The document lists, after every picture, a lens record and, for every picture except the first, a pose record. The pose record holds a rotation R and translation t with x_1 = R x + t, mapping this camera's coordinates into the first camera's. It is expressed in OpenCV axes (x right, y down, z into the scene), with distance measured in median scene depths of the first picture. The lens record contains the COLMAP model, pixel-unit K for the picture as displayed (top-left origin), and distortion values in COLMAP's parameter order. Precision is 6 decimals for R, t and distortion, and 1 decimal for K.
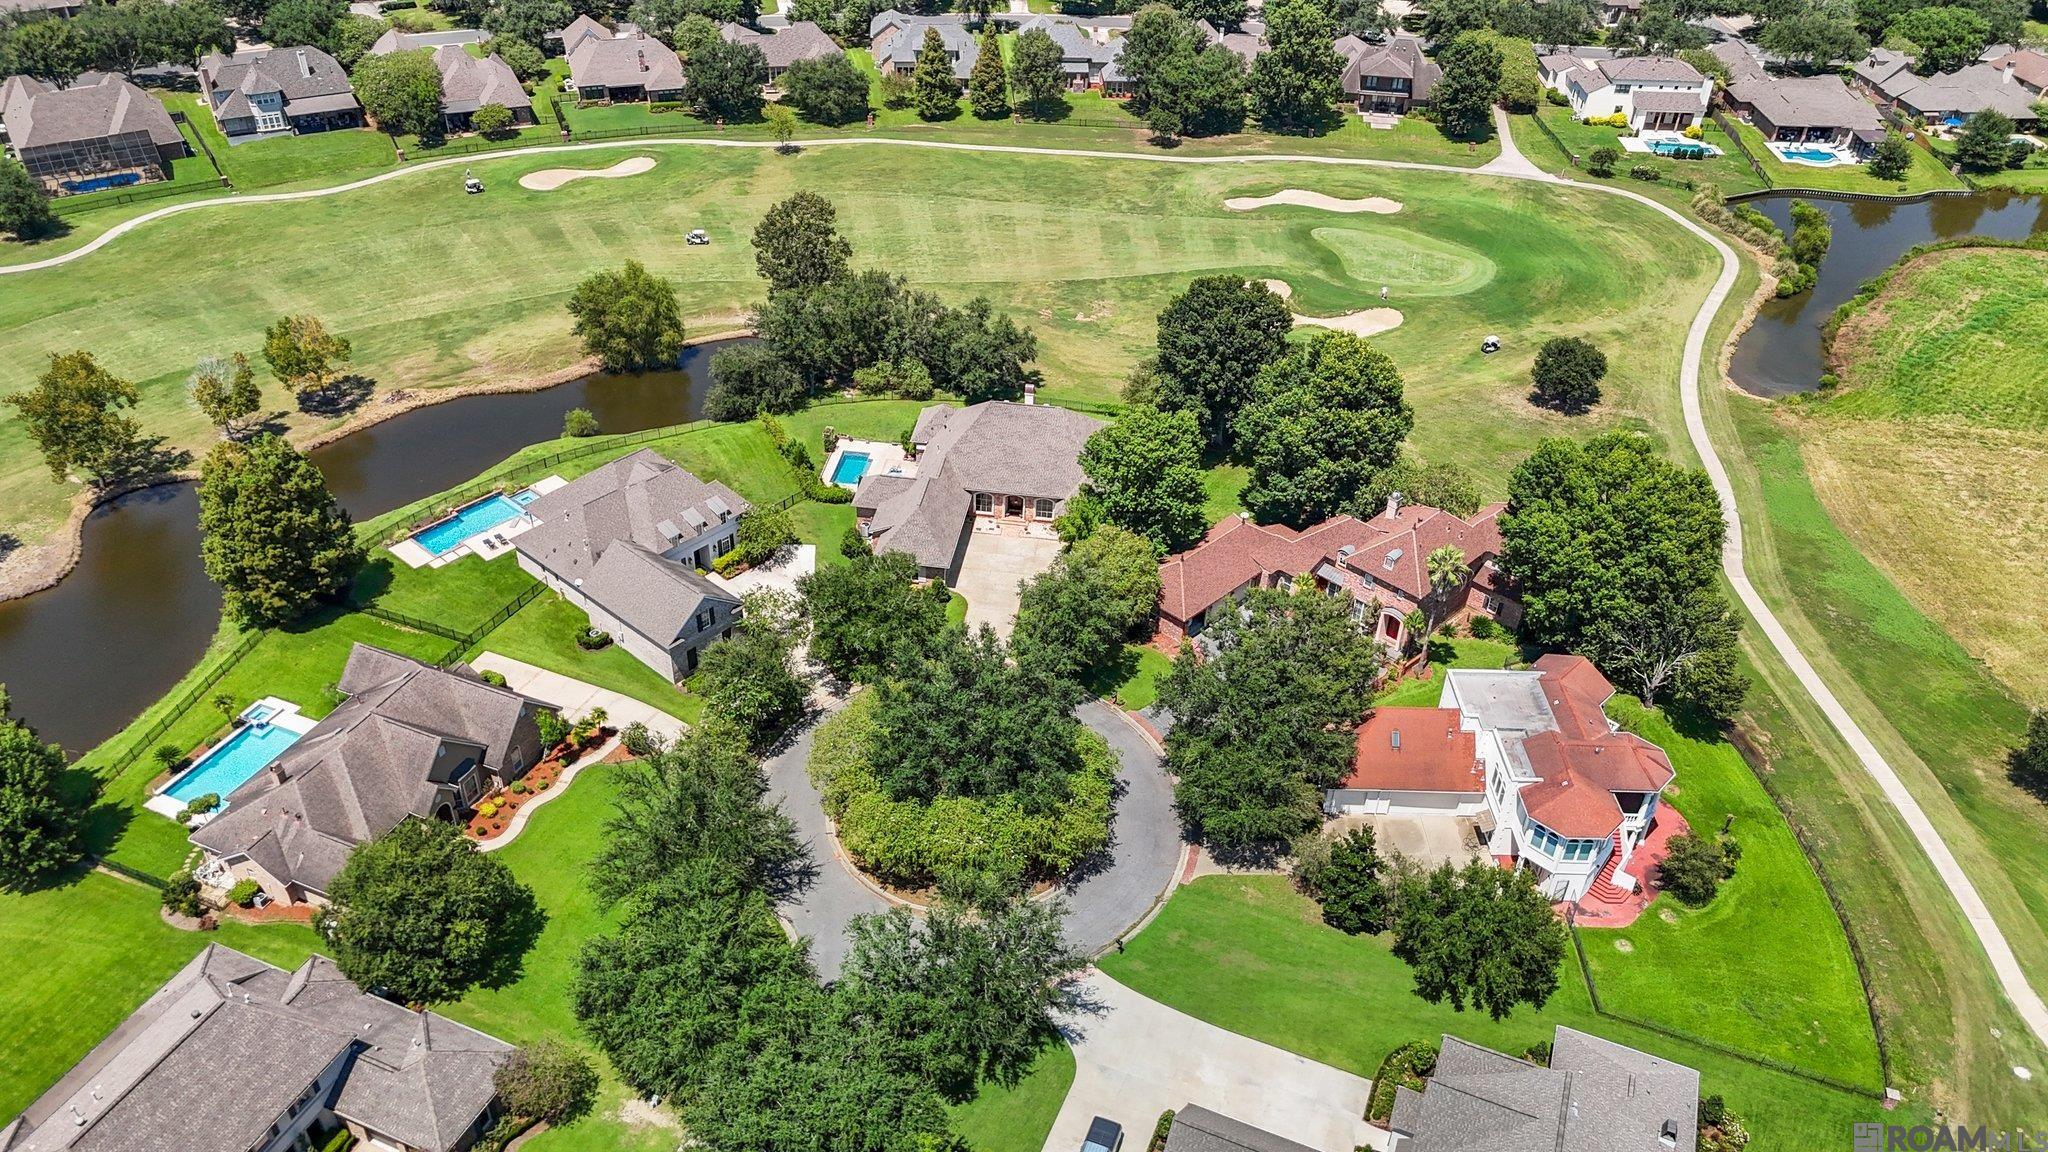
lens RADIAL K [[1487.3, 0, 1027.0], [0, 1487.3, 573.2], [0, 0, 1]] dist [0.050434, -0.006280]
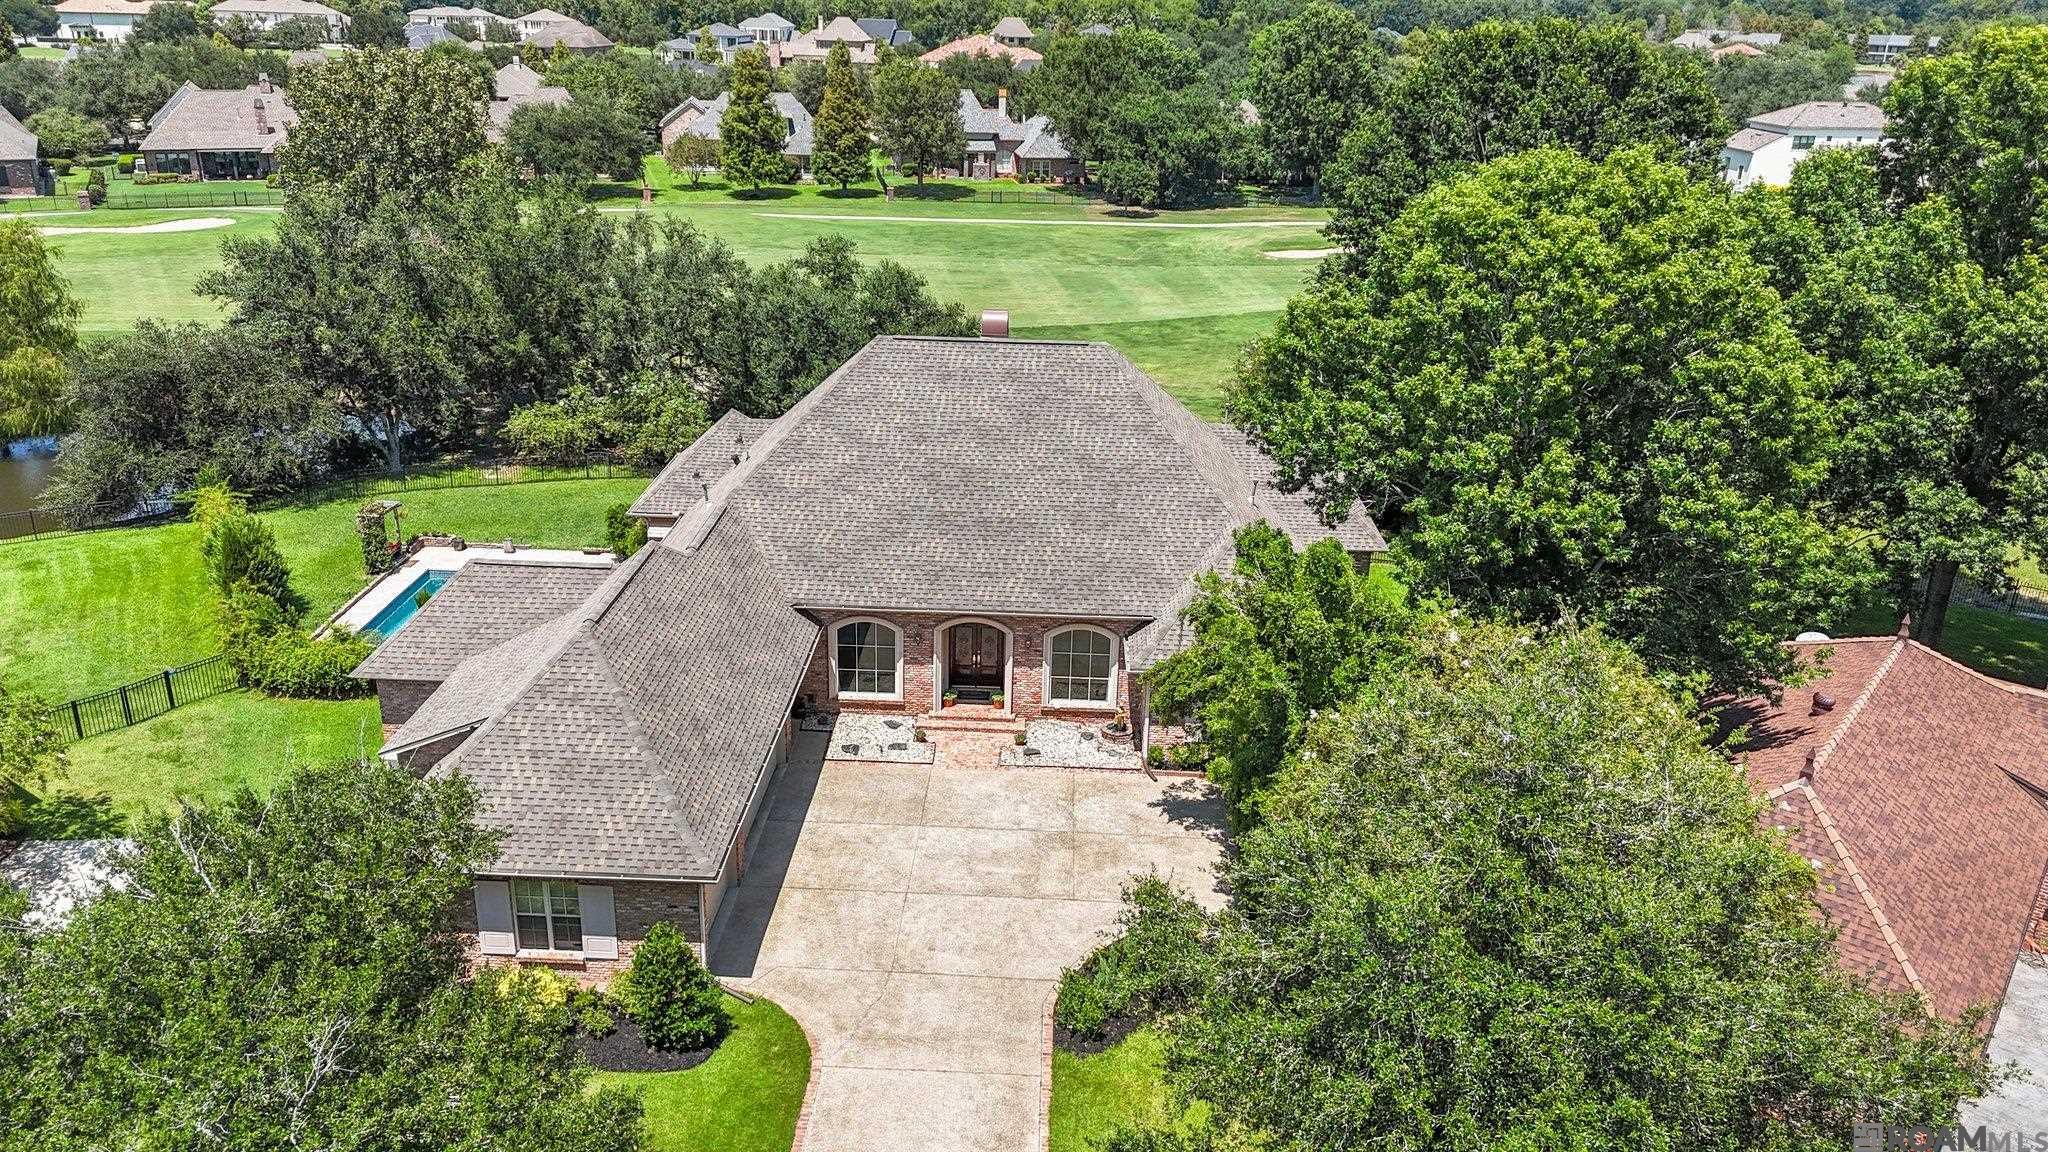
lens RADIAL K [[1487.3, 0, 1019.7], [0, 1487.3, 577.5], [0, 0, 1]] dist [0.050434, -0.006280]
pose [[0.995156, -0.039509, 0.090017, -0.022284], [0.060486, 0.967922, -0.243863, 0.007935], [-0.077495, 0.248127, 0.965623, 0.650559]]
